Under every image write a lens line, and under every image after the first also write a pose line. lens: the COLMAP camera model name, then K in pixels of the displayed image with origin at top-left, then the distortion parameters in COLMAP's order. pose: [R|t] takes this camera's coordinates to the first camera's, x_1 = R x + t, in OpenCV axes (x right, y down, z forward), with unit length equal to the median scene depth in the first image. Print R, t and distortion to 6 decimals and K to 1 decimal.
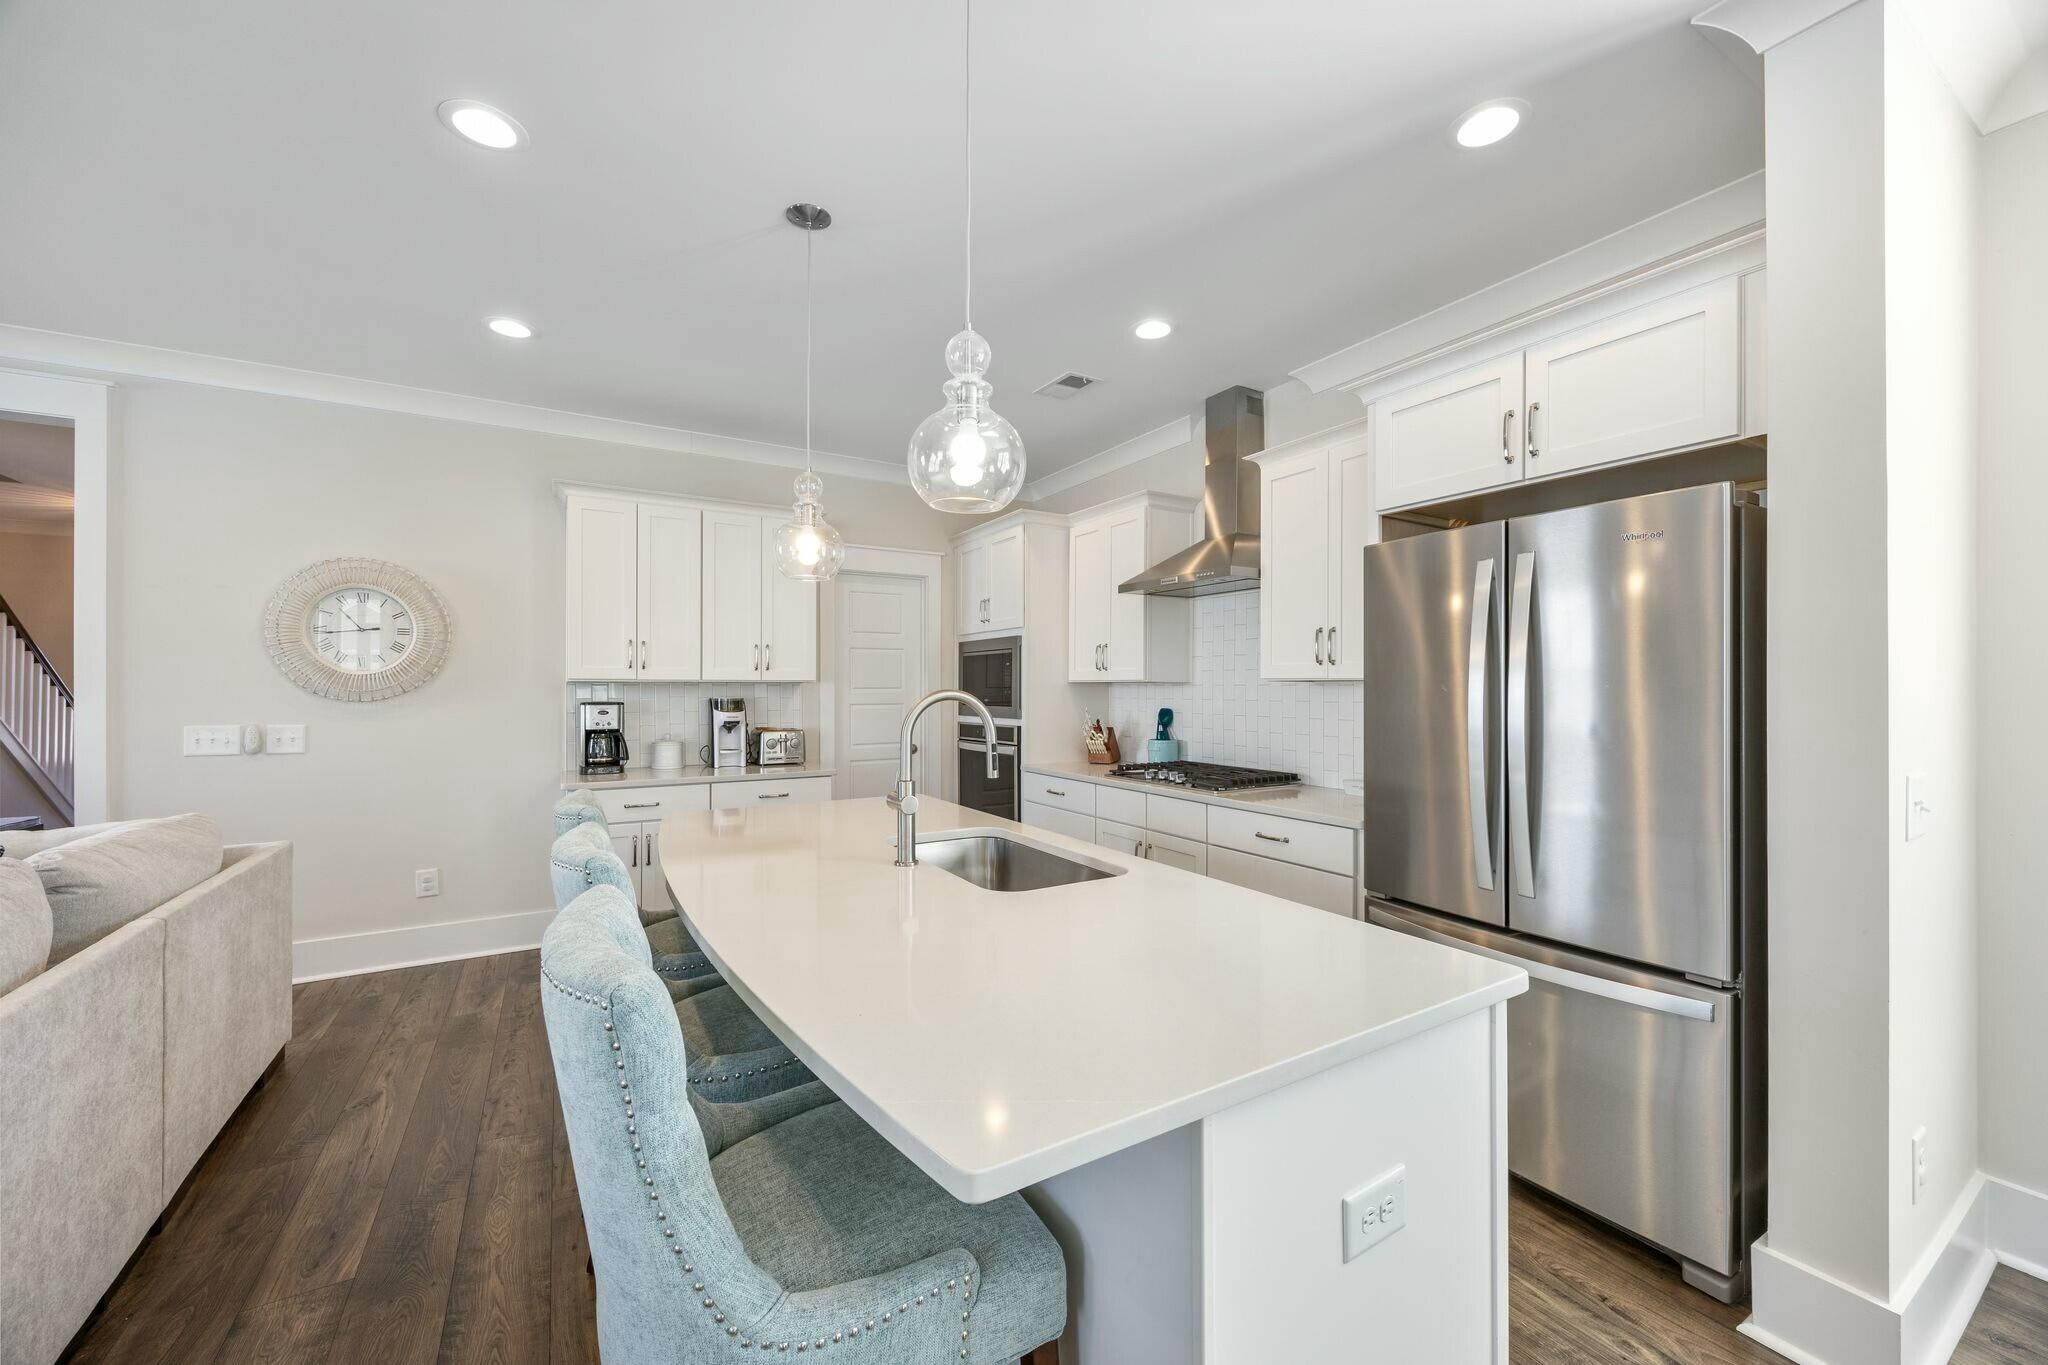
lens RADIAL K [[778.0, 0, 1024.0], [0, 778.0, 682.5], [0, 0, 1]] dist [-0.000516, -0.000041]
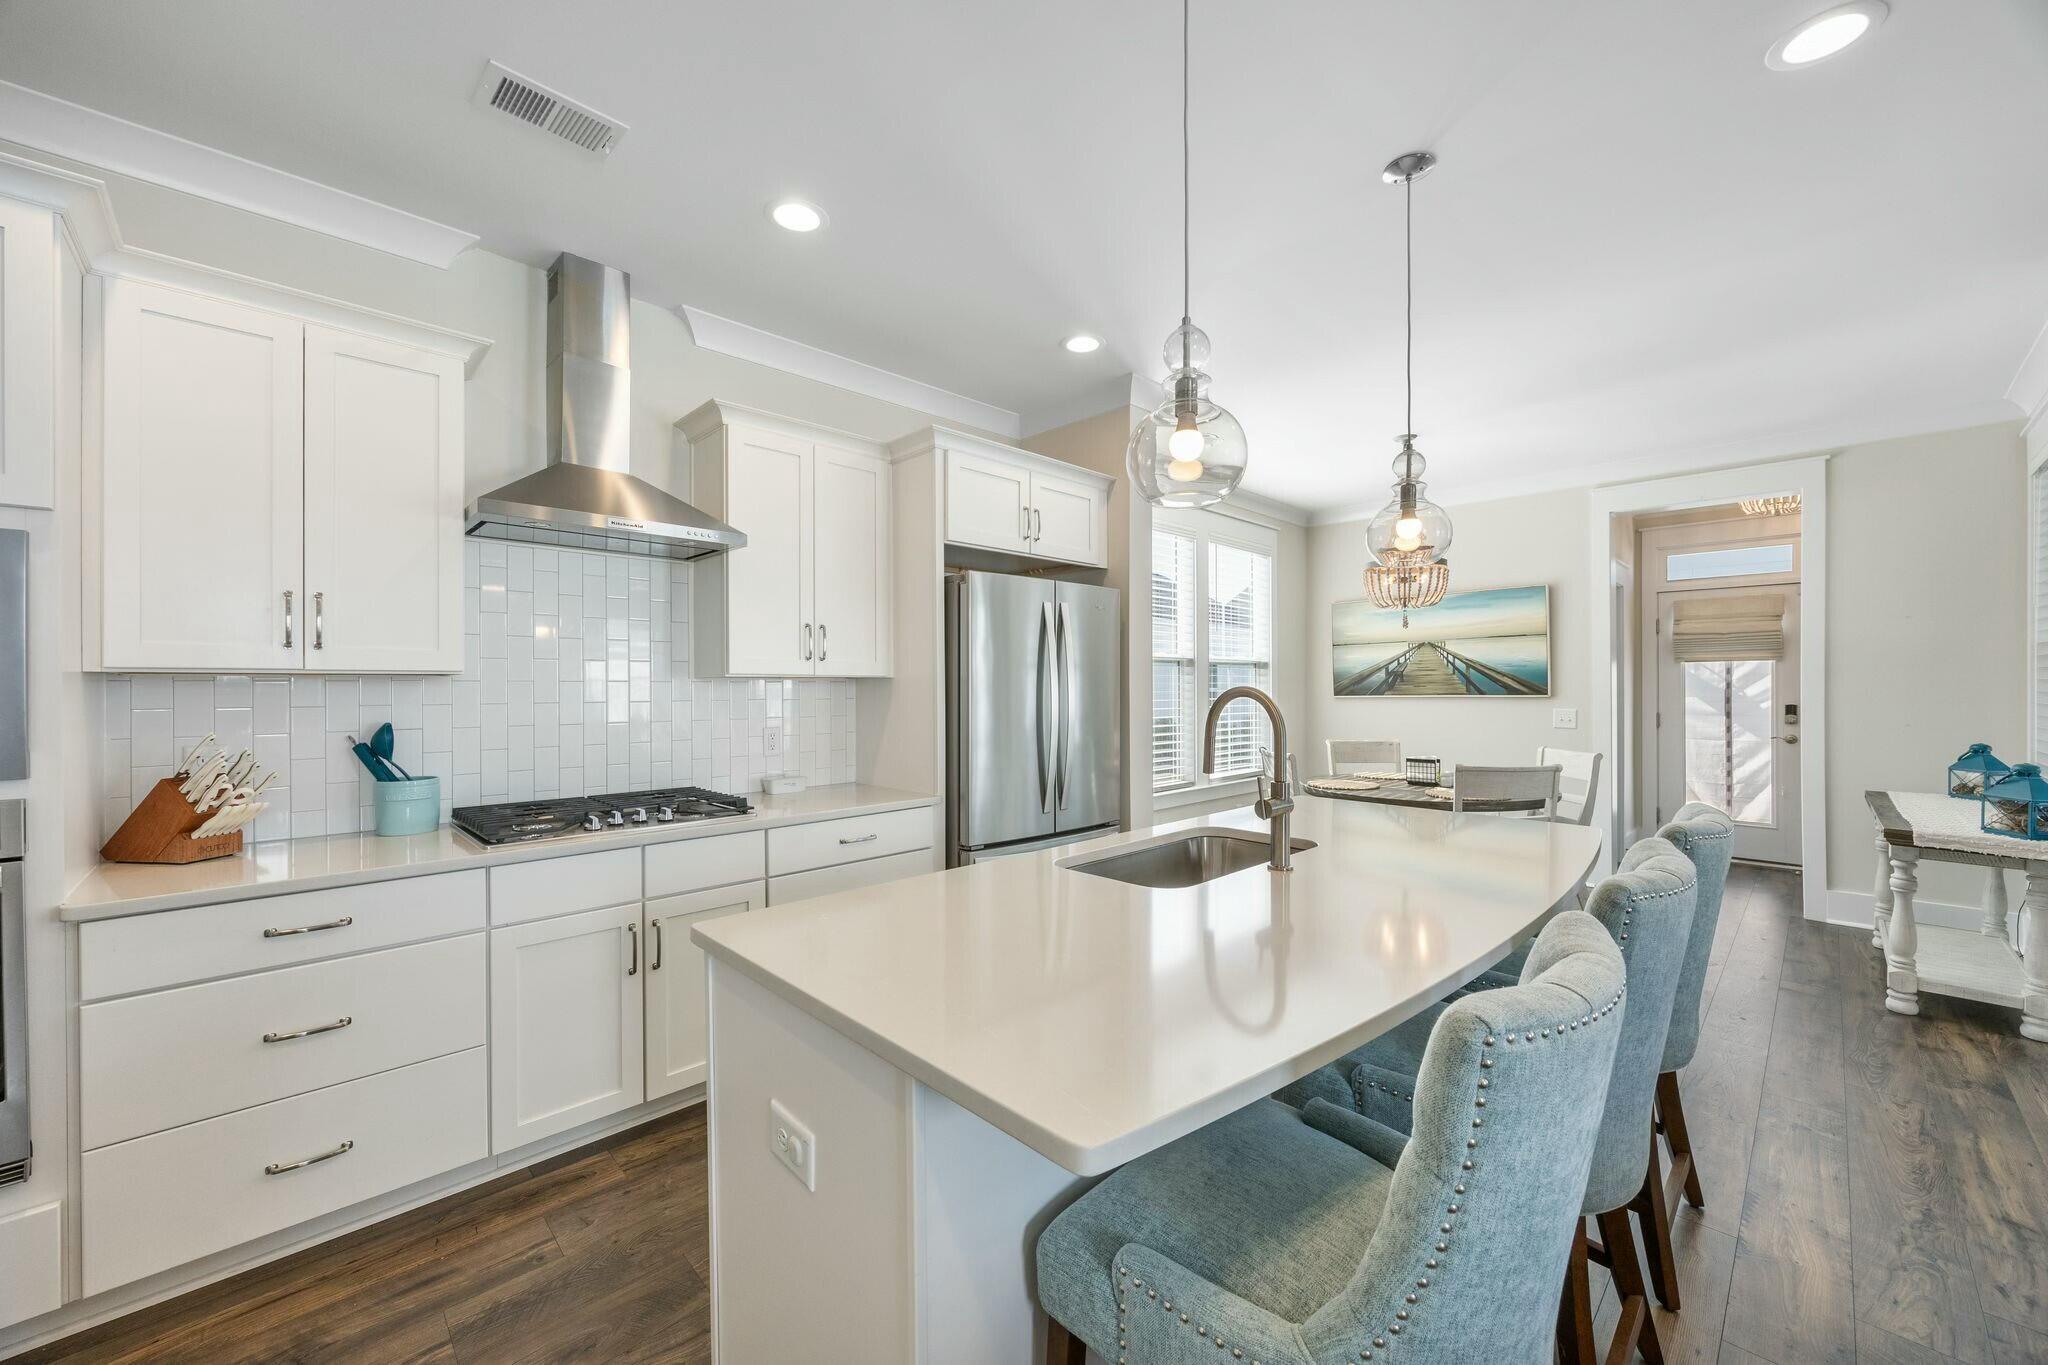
lens RADIAL K [[778.0, 0, 1024.0], [0, 778.0, 682.5], [0, 0, 1]] dist [-0.000516, -0.000041]
pose [[-0.215824, -0.001245, 0.976431, -0.763483], [-0.006827, 0.999977, -0.000234, 0.002669], [-0.976408, -0.006717, -0.215828, 1.140668]]
